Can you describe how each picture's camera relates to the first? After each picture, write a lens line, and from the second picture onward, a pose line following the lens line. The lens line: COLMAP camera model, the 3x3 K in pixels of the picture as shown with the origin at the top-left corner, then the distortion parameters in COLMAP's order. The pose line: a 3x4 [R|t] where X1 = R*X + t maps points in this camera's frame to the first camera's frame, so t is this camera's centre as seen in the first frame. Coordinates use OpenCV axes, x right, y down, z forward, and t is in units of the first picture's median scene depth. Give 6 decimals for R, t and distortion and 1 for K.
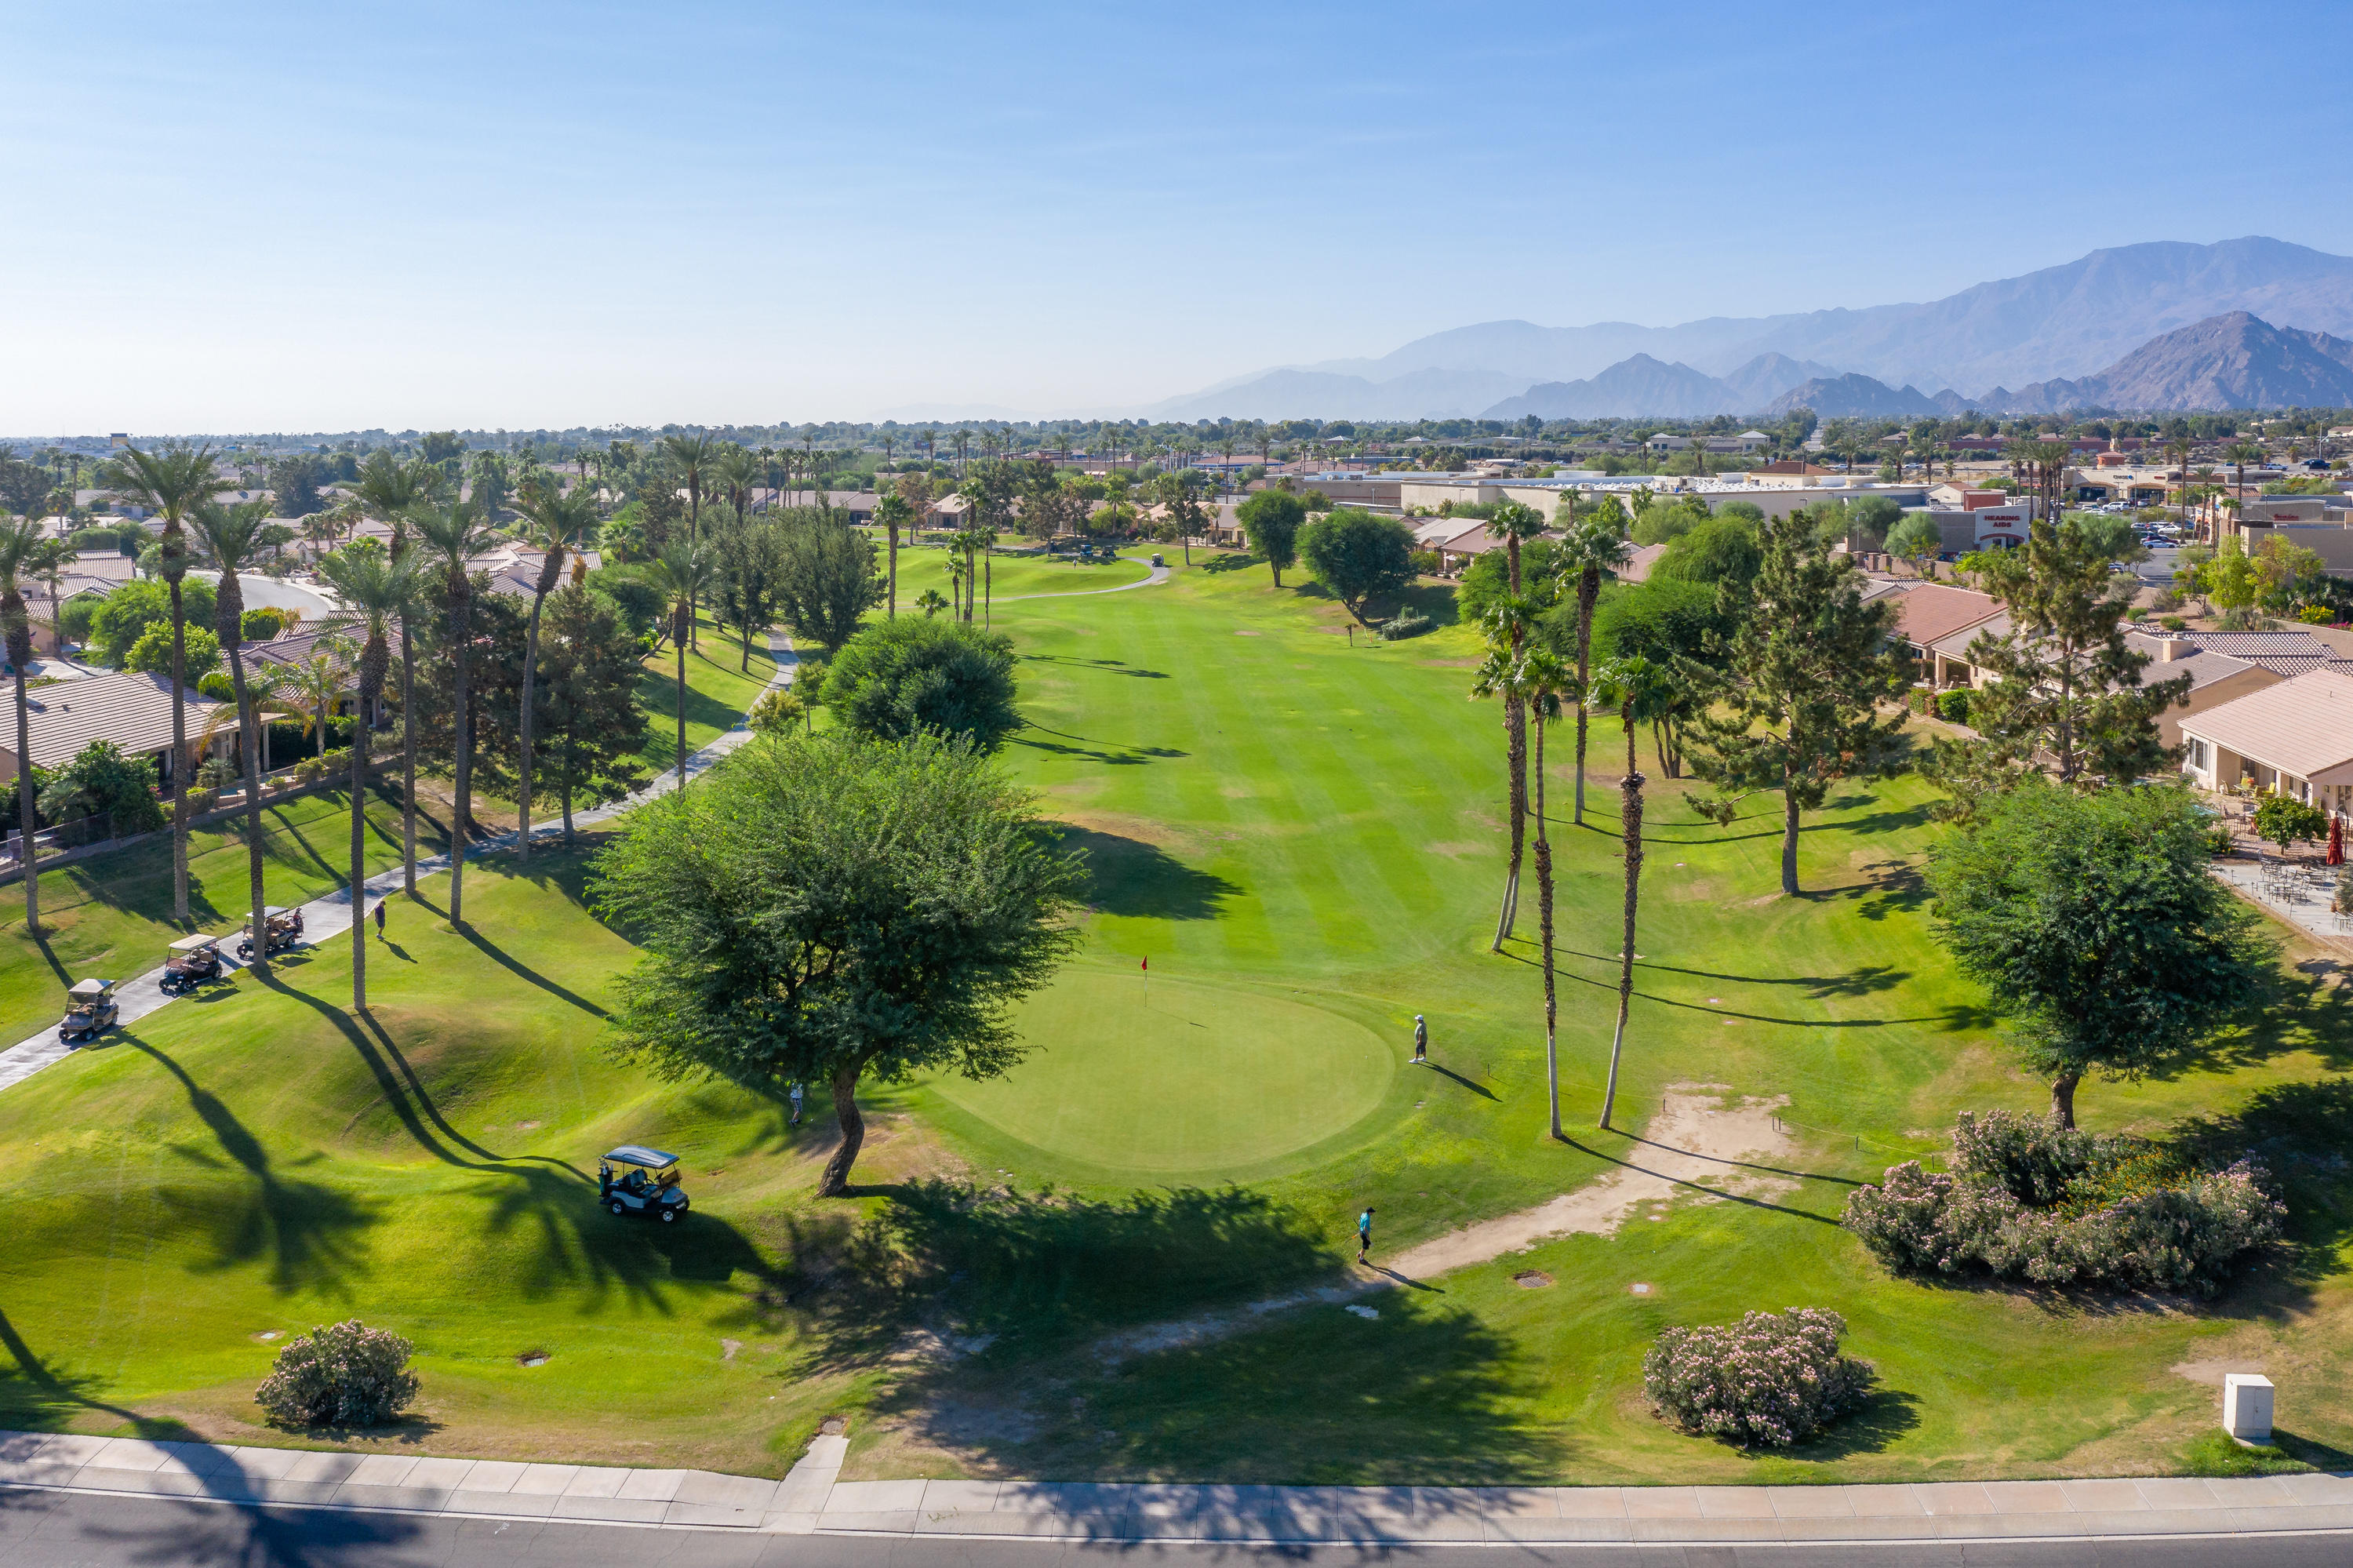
lens RADIAL K [[1931.8, 0, 1180.2], [0, 1931.8, 512.6], [0, 0, 1]] dist [-0.004339, -0.002893]
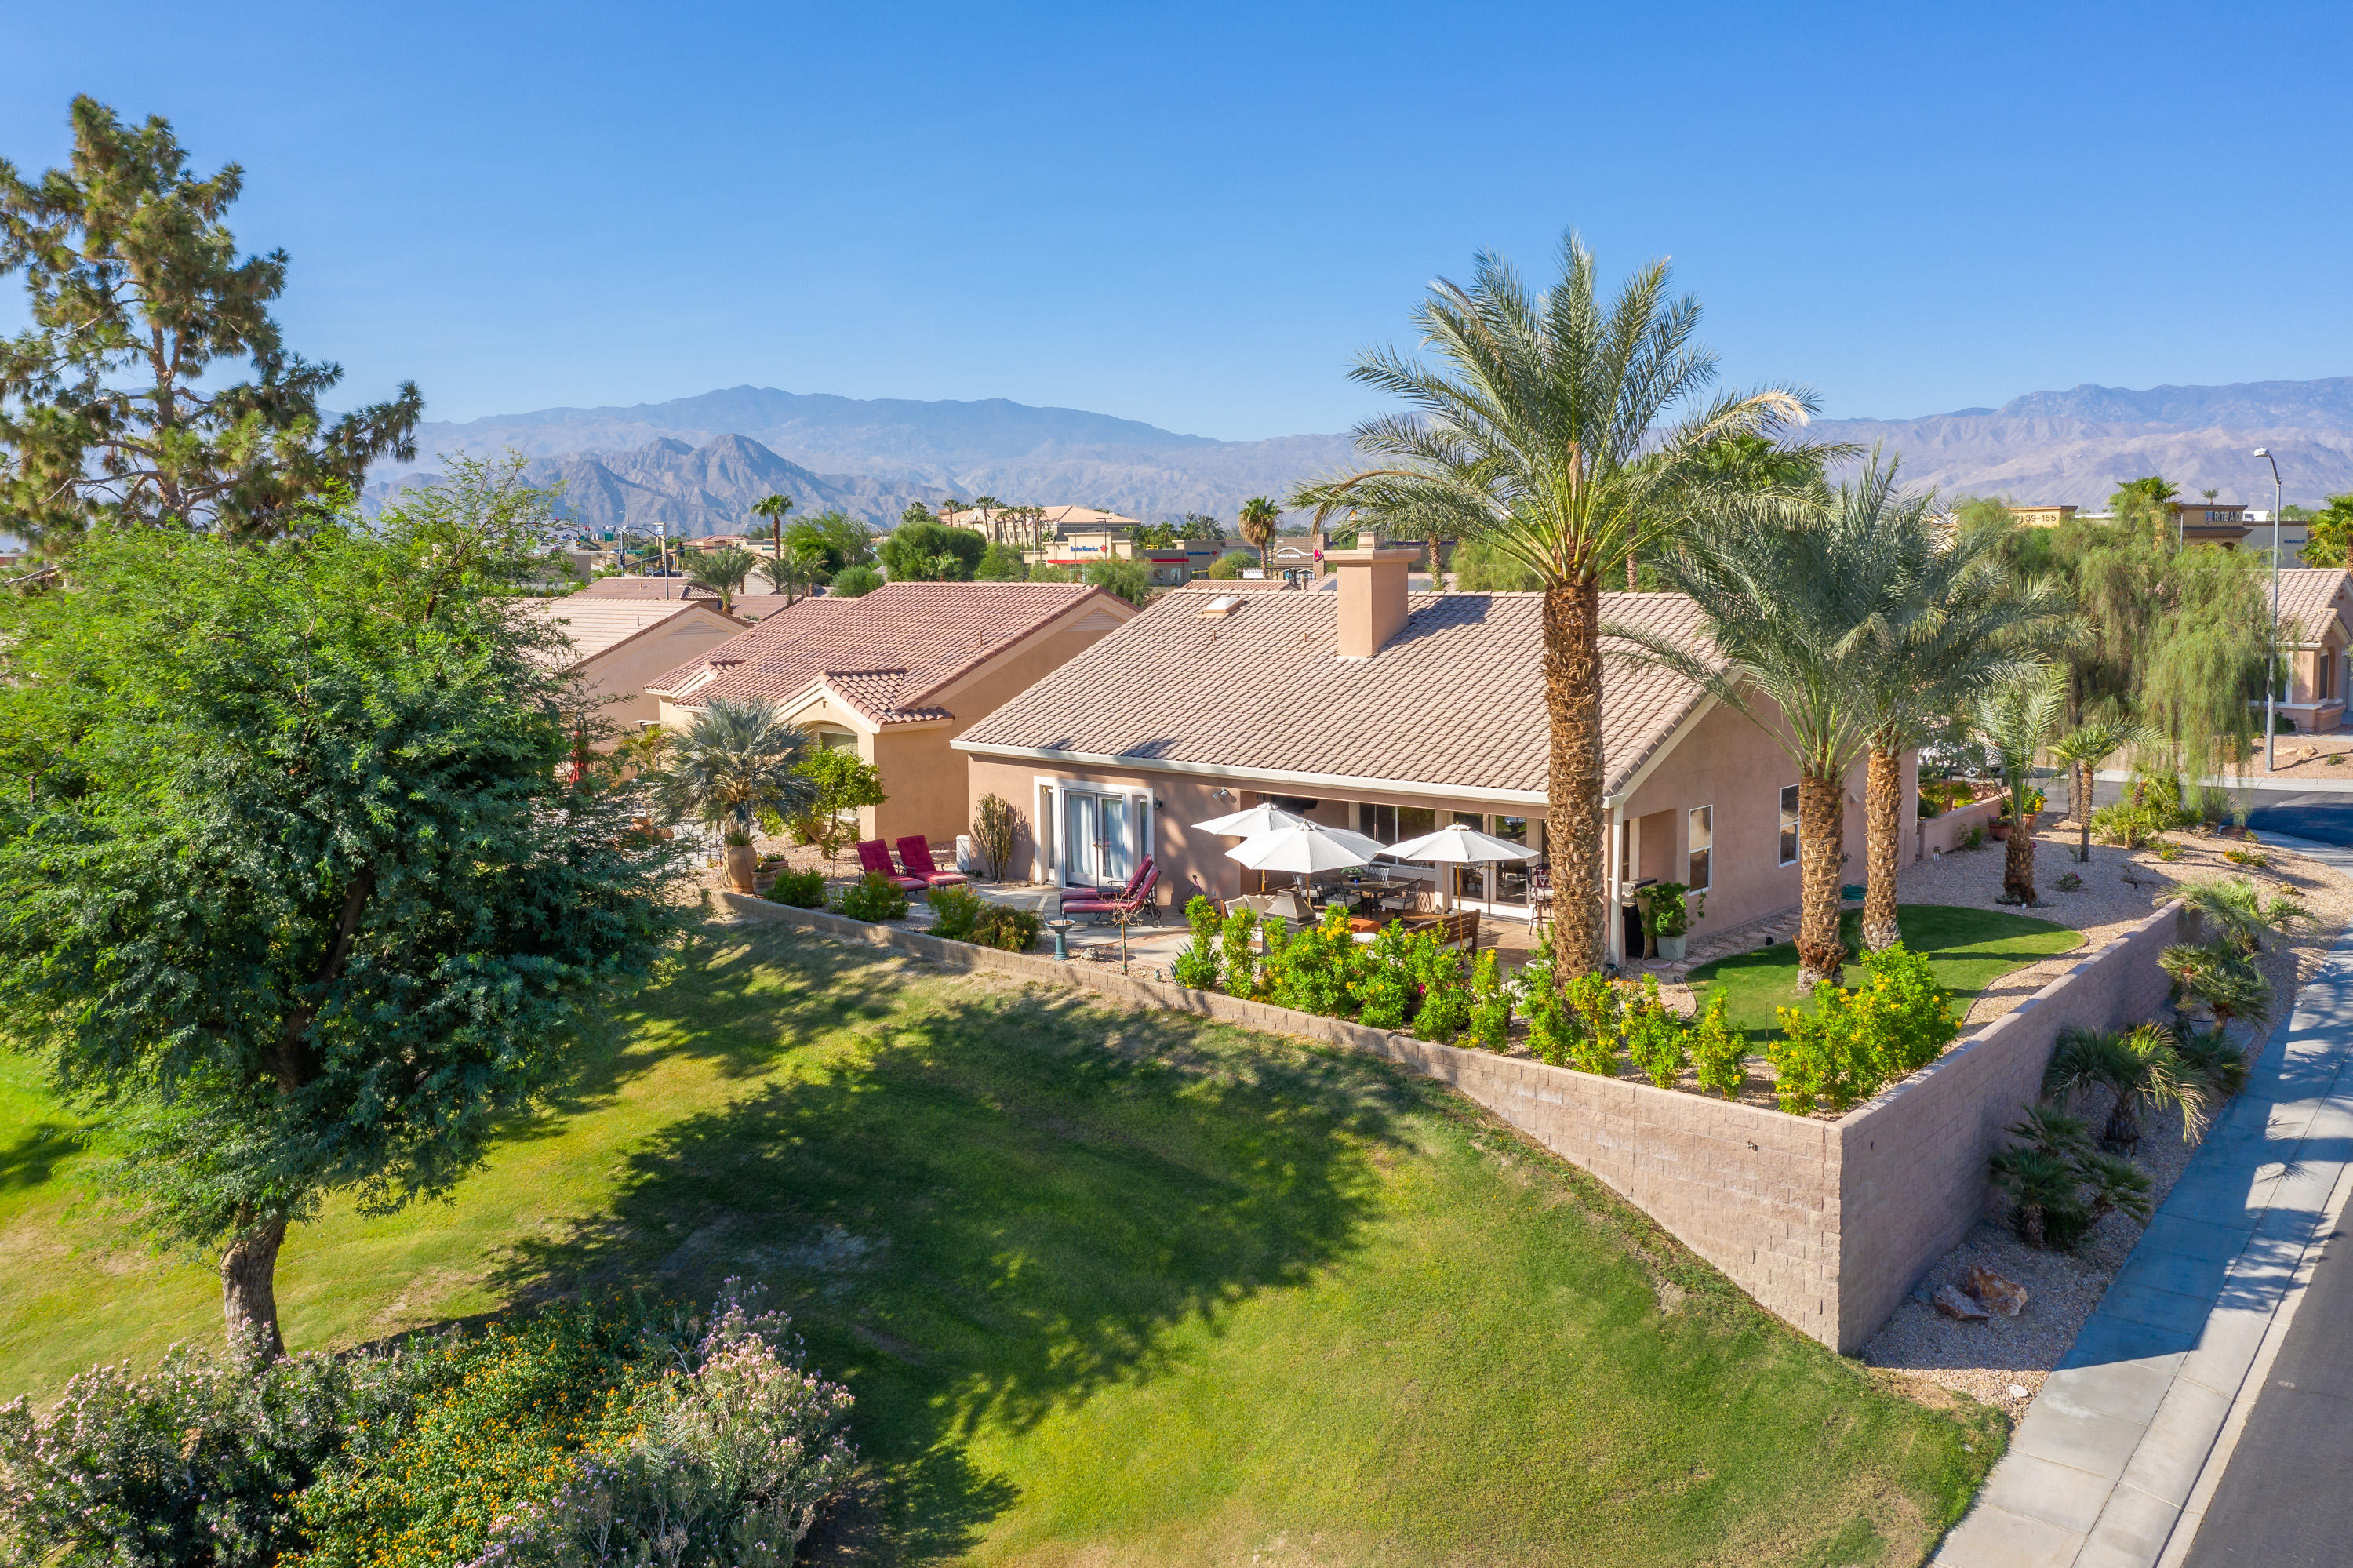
lens RADIAL K [[1896.2, 0, 1178.5], [0, 1896.2, 696.5], [0, 0, 1]] dist [-0.011304, -0.002533]
pose [[0.576831, -0.061371, 0.814555, 0.248534], [0.042834, 0.998074, 0.044865, 0.166799], [-0.815740, 0.009011, 0.578349, 0.600224]]
